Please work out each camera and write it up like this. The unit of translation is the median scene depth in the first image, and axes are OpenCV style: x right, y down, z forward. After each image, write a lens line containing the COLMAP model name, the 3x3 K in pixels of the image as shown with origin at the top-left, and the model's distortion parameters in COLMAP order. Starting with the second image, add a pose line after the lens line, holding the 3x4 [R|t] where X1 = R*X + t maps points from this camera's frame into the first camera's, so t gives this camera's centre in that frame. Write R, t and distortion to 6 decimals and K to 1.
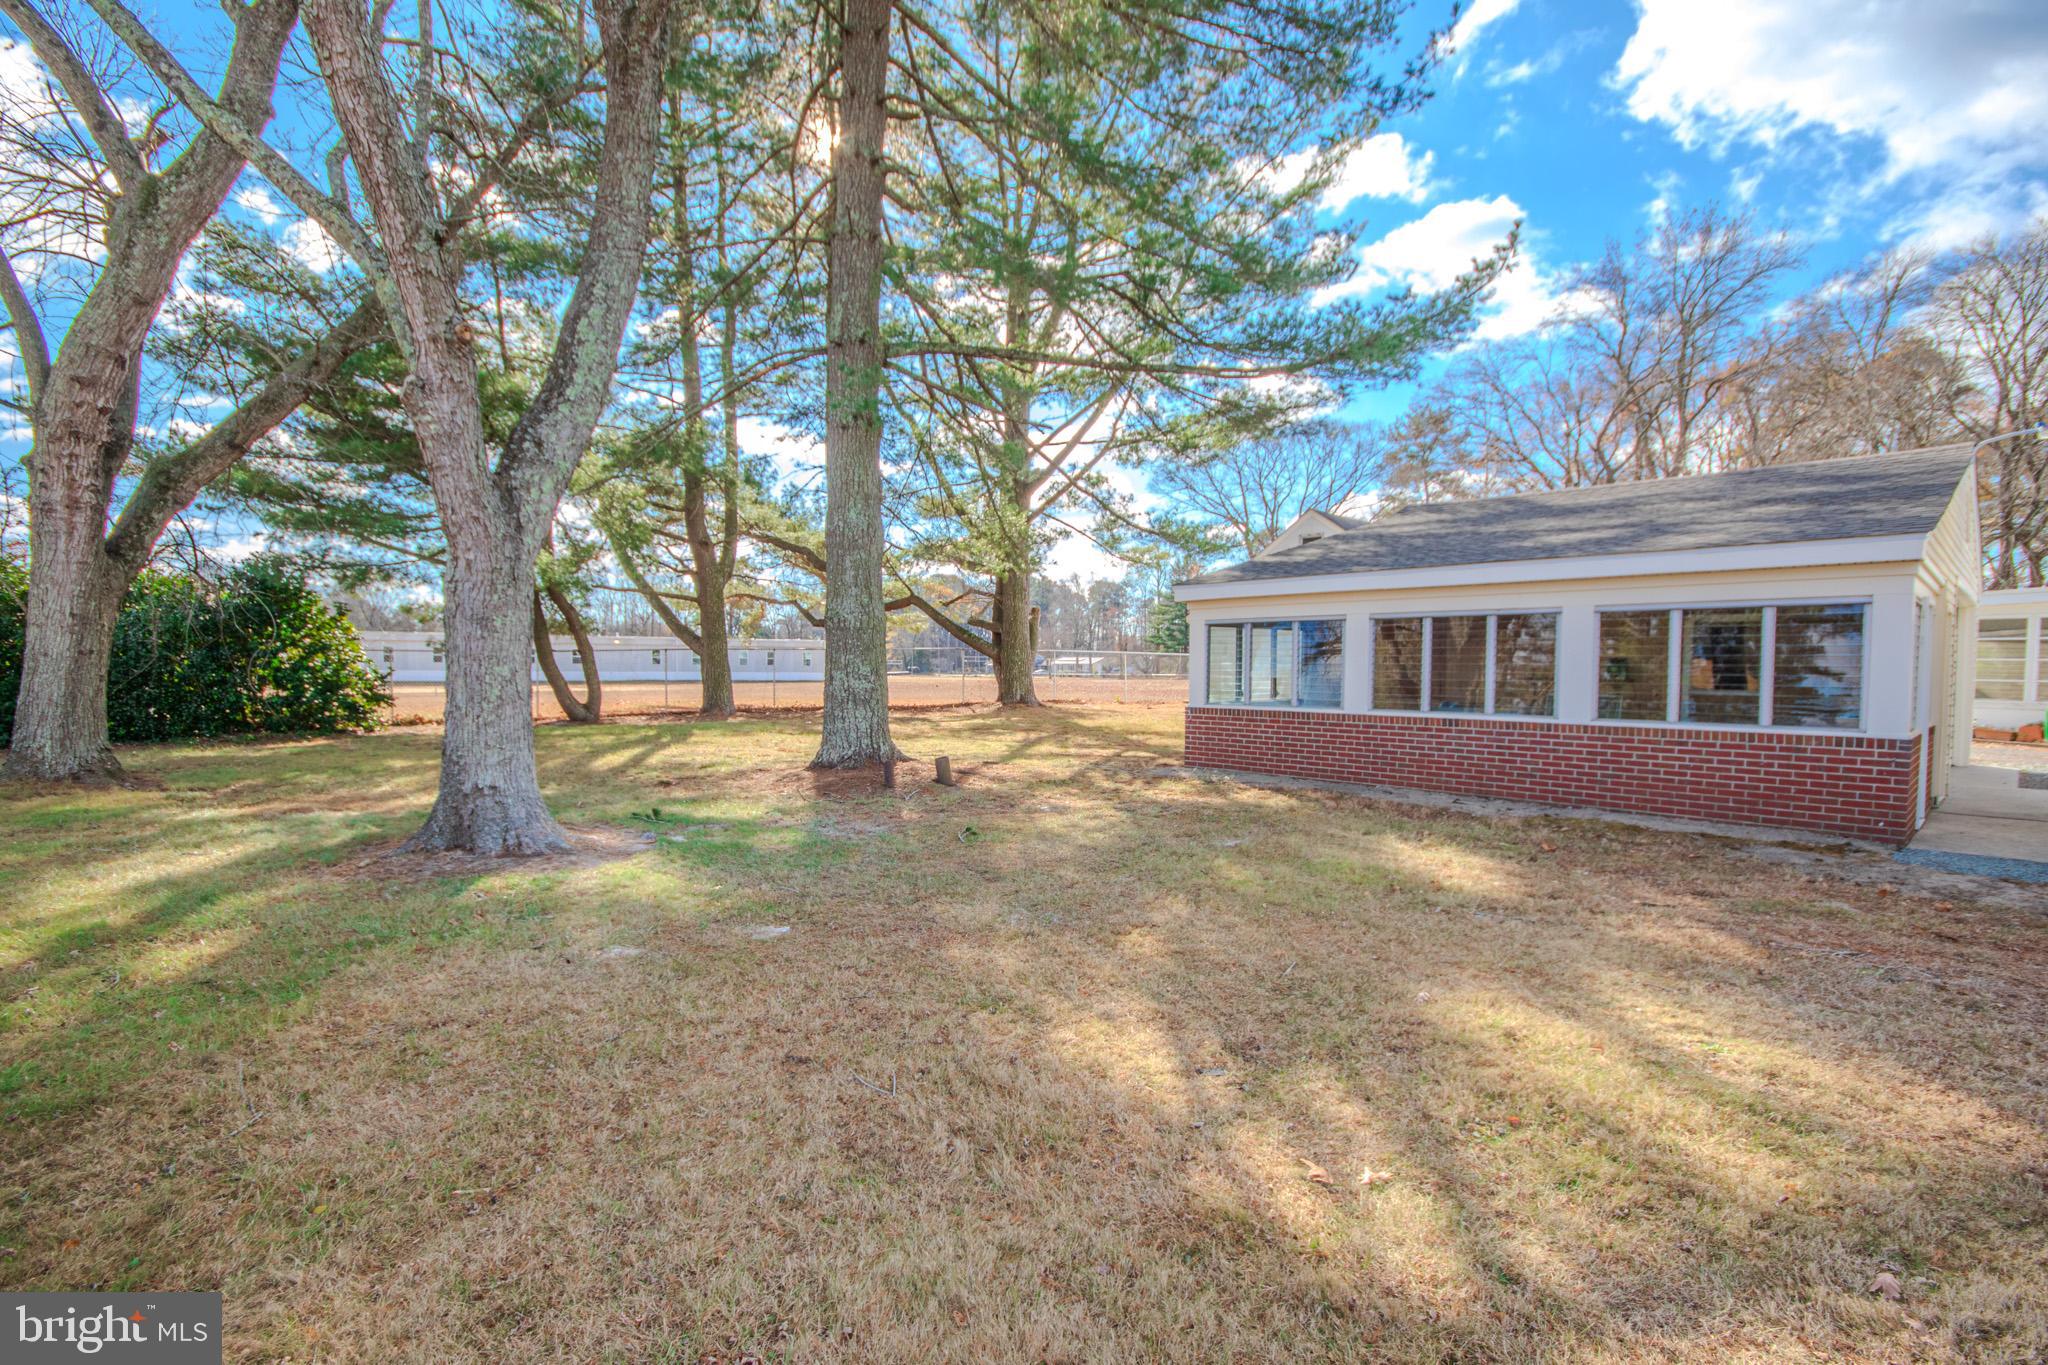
lens RADIAL K [[997.0, 0, 1017.1], [0, 997.0, 707.0], [0, 0, 1]] dist [-0.001339, -0.001167]
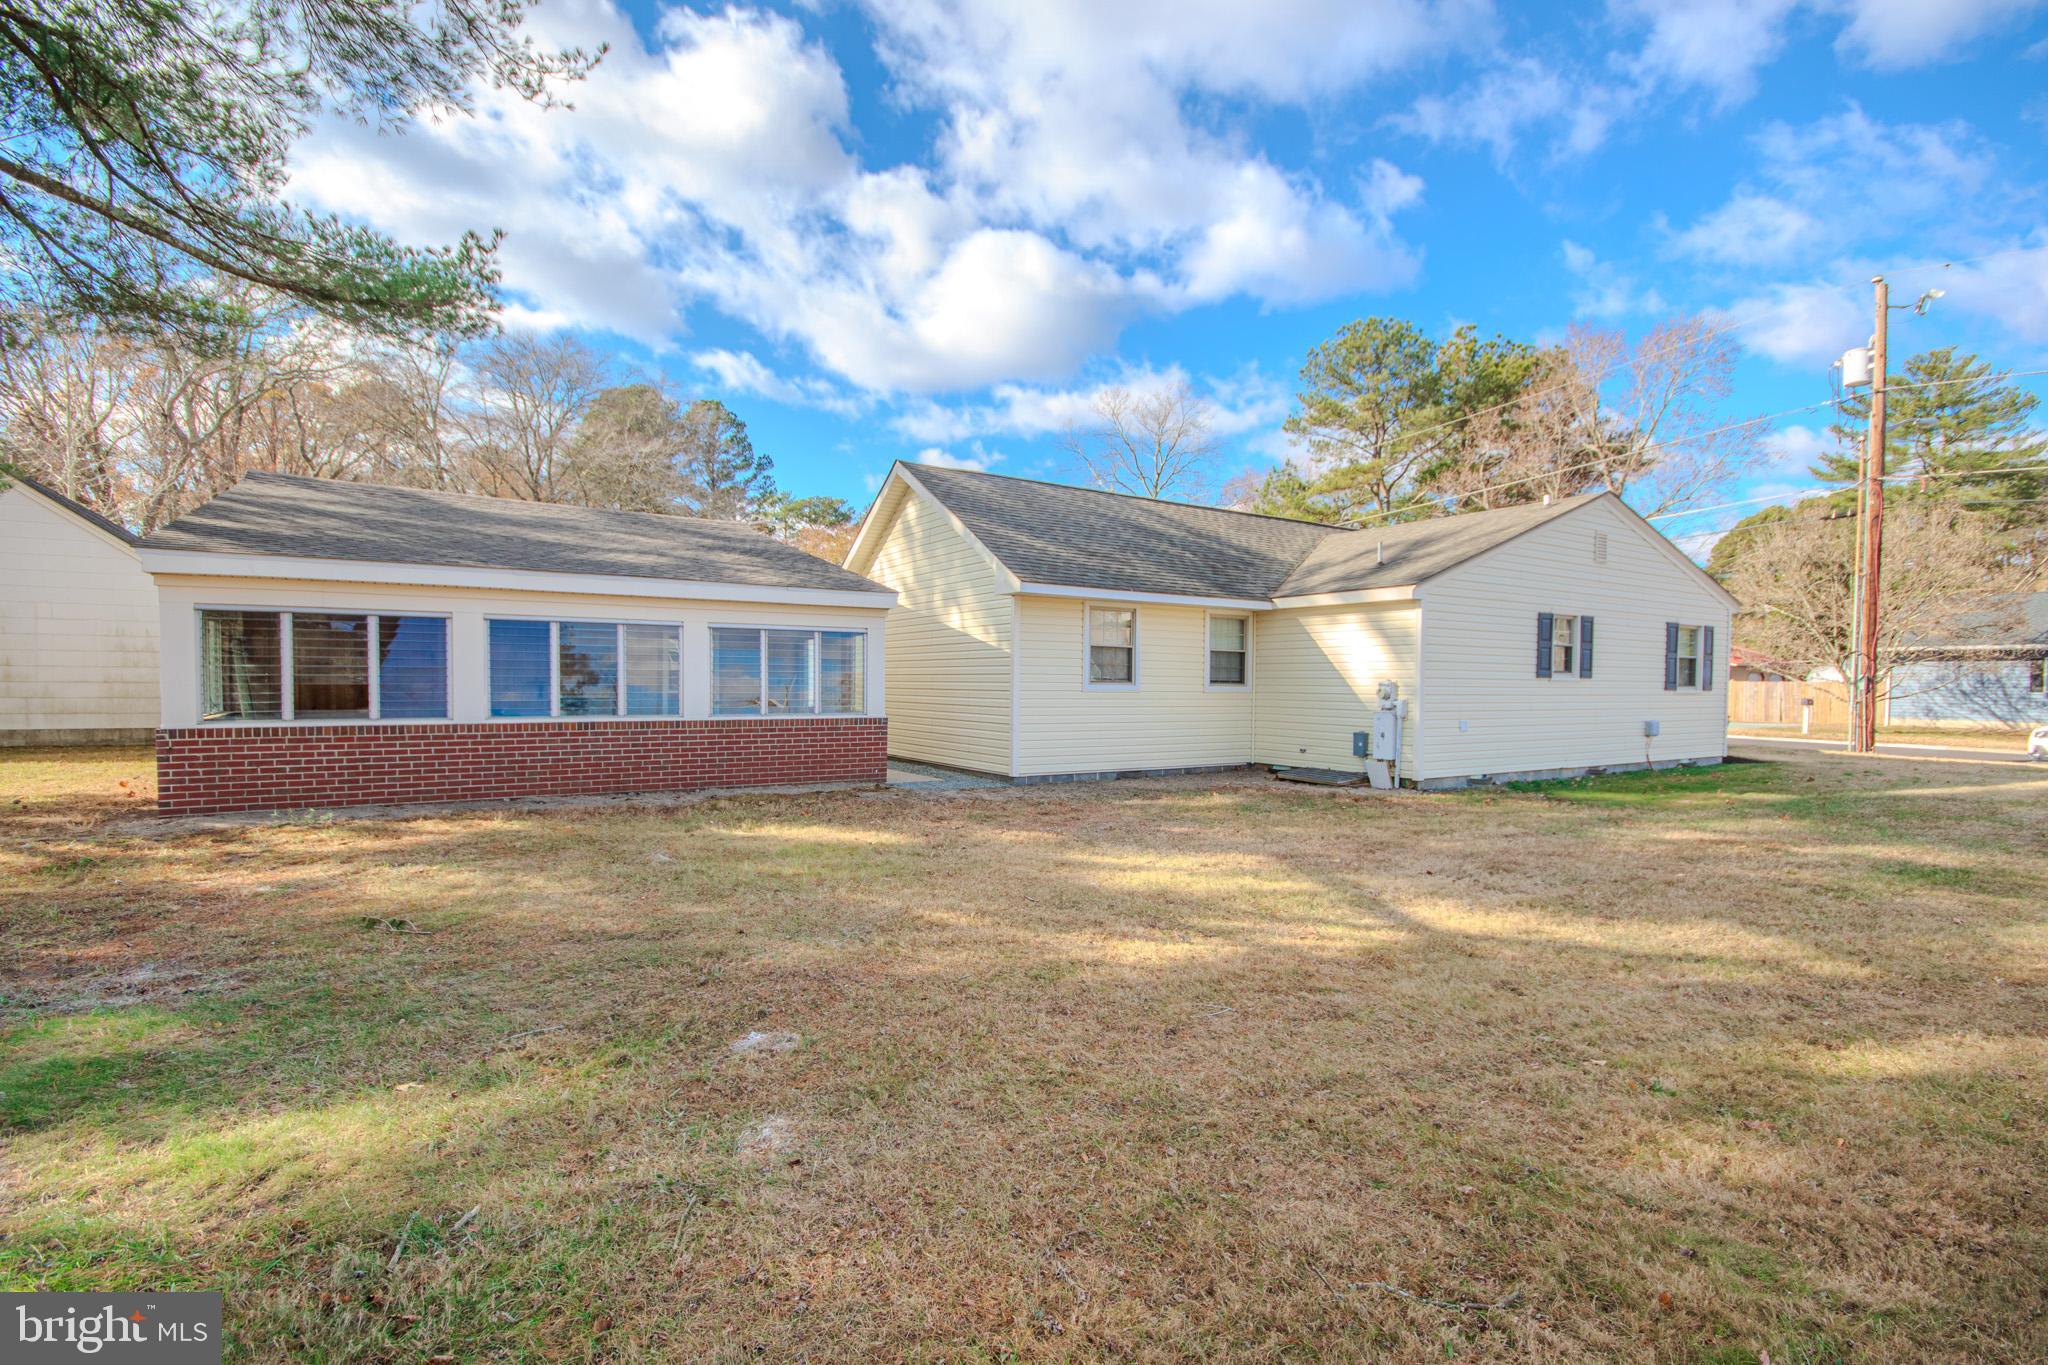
lens RADIAL K [[948.4, 0, 1030.0], [0, 948.4, 706.4], [0, 0, 1]] dist [-0.003947, -0.000591]
pose [[0.152813, -0.039660, 0.987459, -0.359764], [0.031015, 0.998895, 0.035320, -0.019164], [-0.987768, 0.025229, 0.153875, 0.267796]]
